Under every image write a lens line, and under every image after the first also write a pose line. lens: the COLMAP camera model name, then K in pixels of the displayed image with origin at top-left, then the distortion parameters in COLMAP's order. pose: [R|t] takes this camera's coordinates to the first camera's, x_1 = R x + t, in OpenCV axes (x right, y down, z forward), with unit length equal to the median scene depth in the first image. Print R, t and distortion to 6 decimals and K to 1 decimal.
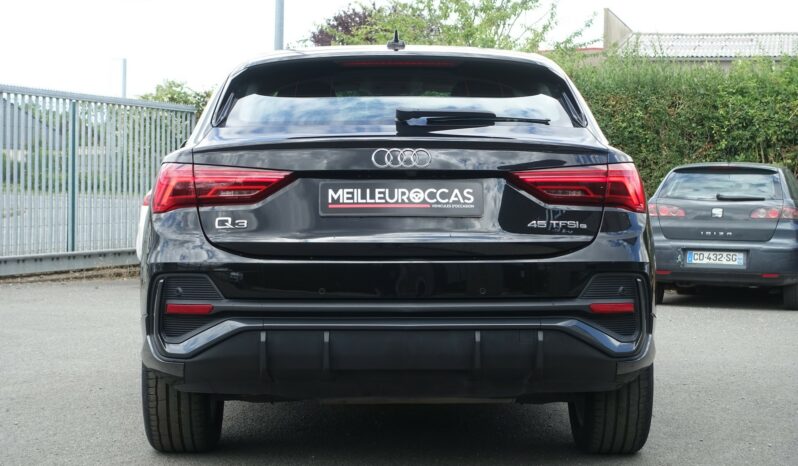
lens RADIAL K [[1672.8, 0, 393.4], [0, 1672.8, 234.0], [0, 0, 1]] dist [-0.127667, 0.000000]
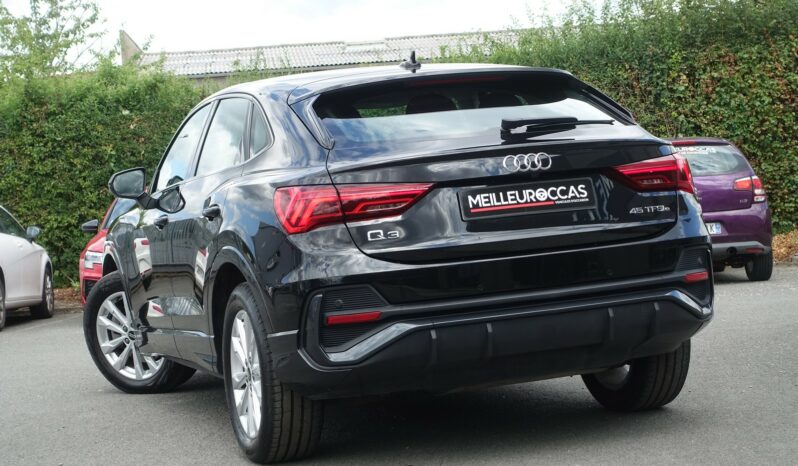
lens RADIAL K [[1672.8, 0, 403.3], [0, 1672.8, 231.5], [0, 0, 1]] dist [-0.127667, 0.000000]
pose [[0.940879, -0.093802, 0.325496, -0.440430], [0.098196, 0.995163, 0.002941, -0.010699], [-0.324198, 0.029195, 0.945539, -0.030400]]
